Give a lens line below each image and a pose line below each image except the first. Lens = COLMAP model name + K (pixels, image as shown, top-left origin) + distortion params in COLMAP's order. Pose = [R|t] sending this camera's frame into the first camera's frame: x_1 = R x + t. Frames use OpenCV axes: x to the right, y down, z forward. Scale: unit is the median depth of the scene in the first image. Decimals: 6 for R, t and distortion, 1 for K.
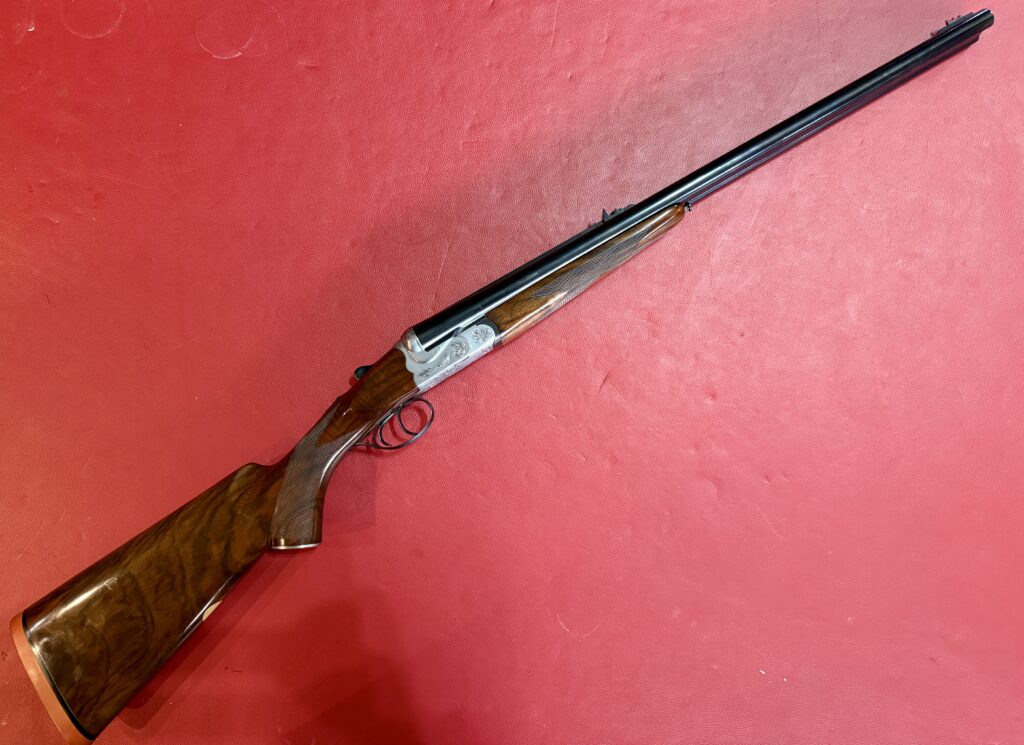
lens RADIAL K [[628.7, 0, 512.0], [0, 628.7, 372.5], [0, 0, 1]] dist [0.000125, 0.000080]
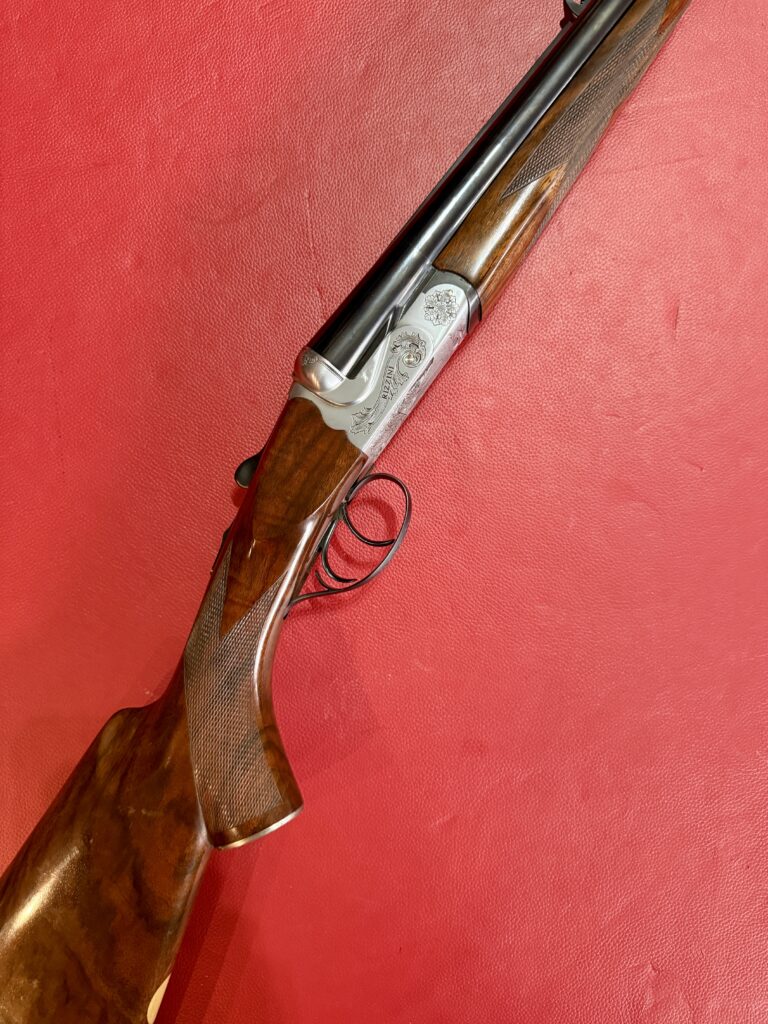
lens RADIAL K [[707.4, 0, 384.0], [0, 707.4, 512.0], [0, 0, 1]] dist [0.003131, -0.000162]
pose [[0.927031, -0.373159, -0.036951, -0.130623], [0.374557, 0.926172, 0.043732, 0.048841], [0.017904, -0.054381, 0.998360, 0.433550]]
